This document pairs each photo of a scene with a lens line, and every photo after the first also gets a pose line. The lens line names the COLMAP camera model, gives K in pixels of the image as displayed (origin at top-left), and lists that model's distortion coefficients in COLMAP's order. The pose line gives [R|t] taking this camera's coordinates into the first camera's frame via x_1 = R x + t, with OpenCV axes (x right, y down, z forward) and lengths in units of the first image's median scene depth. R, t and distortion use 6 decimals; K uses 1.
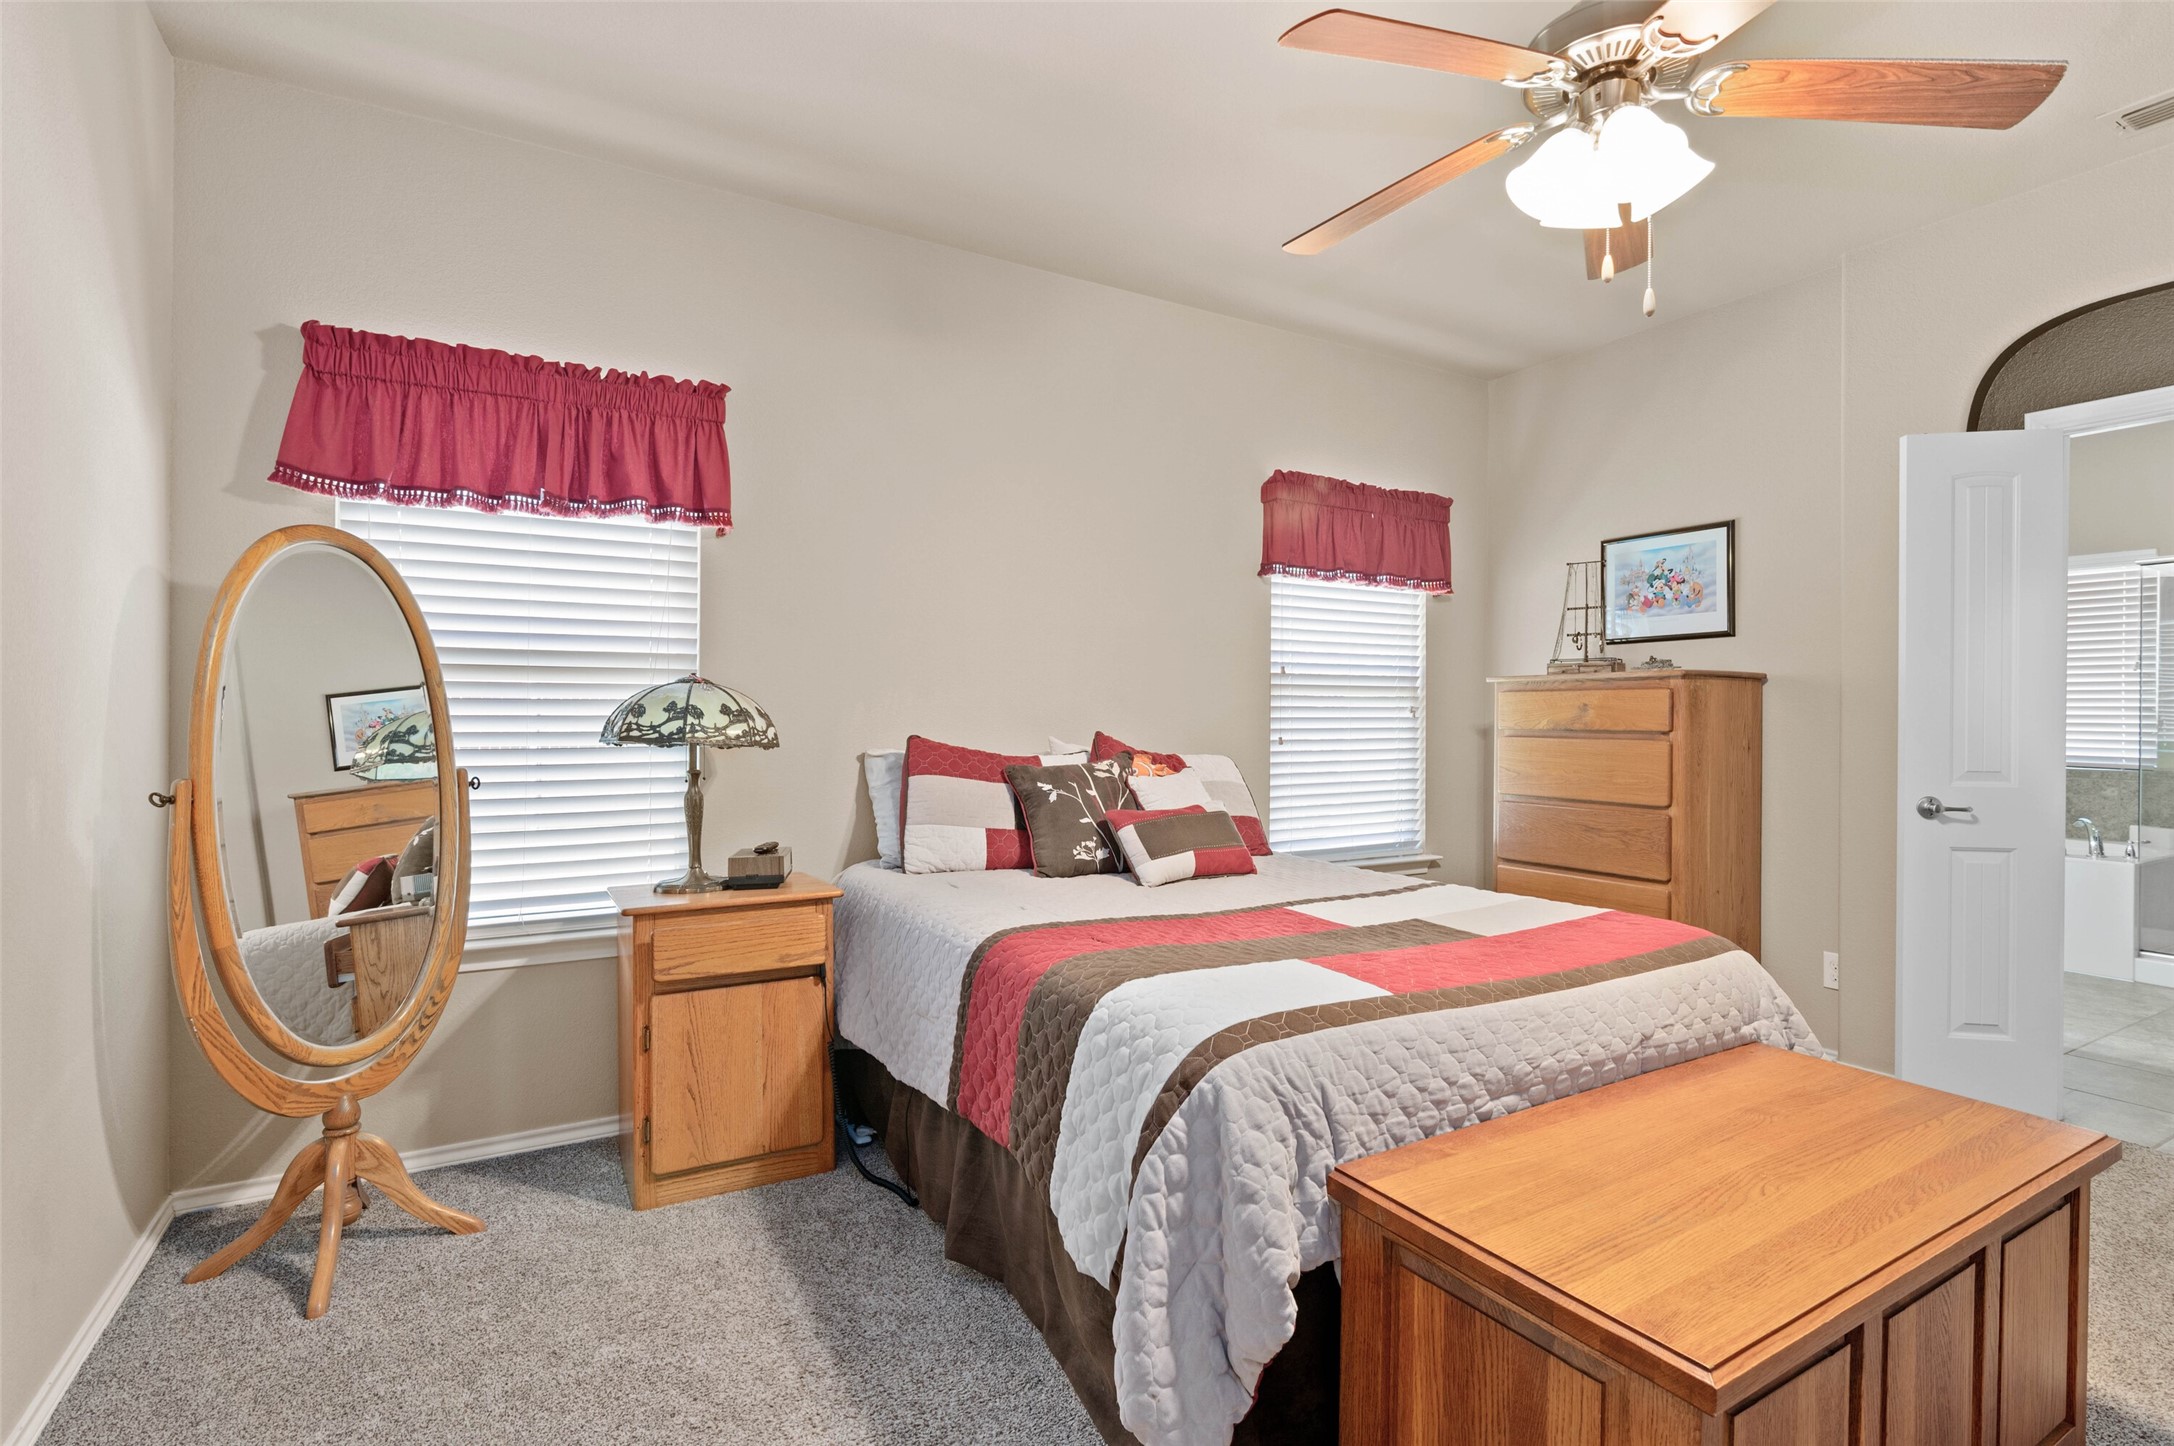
lens RADIAL K [[1034.3, 0, 1099.3], [0, 1034.3, 710.9], [0, 0, 1]] dist [-0.008972, 0.002276]
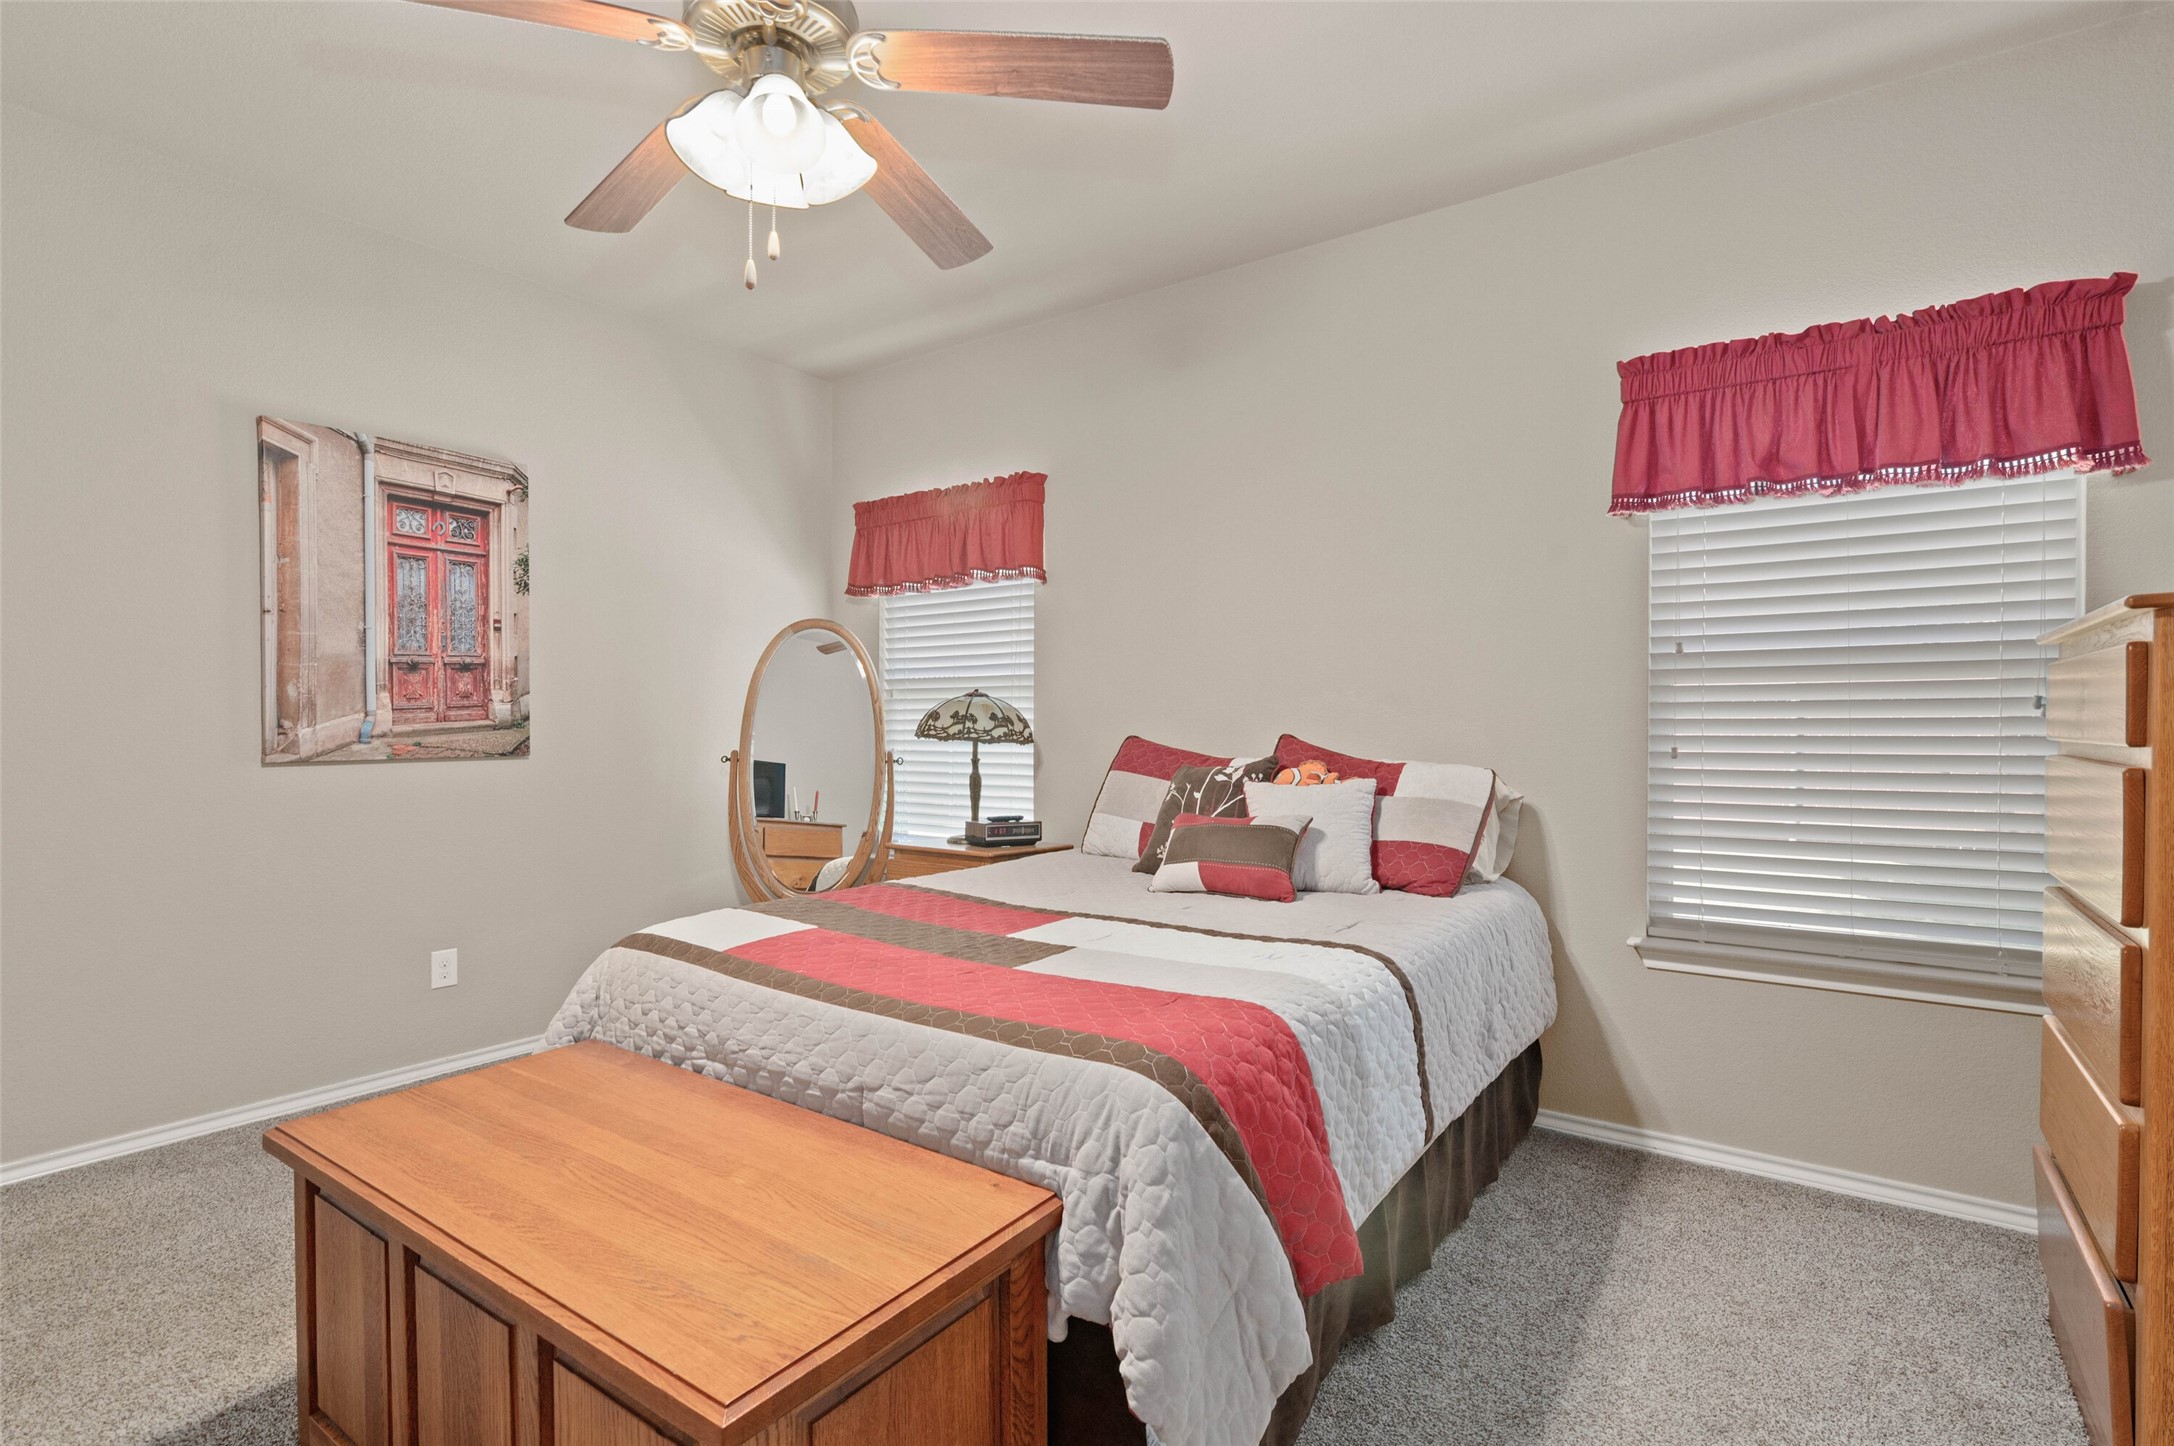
lens RADIAL K [[1034.3, 0, 1090.1], [0, 1034.3, 736.7], [0, 0, 1]] dist [-0.008972, 0.002276]
pose [[0.412004, 0.013804, -0.911078, 0.975588], [0.010648, 0.999744, 0.019963, 0.000235], [0.911120, -0.017926, 0.411751, 0.563821]]
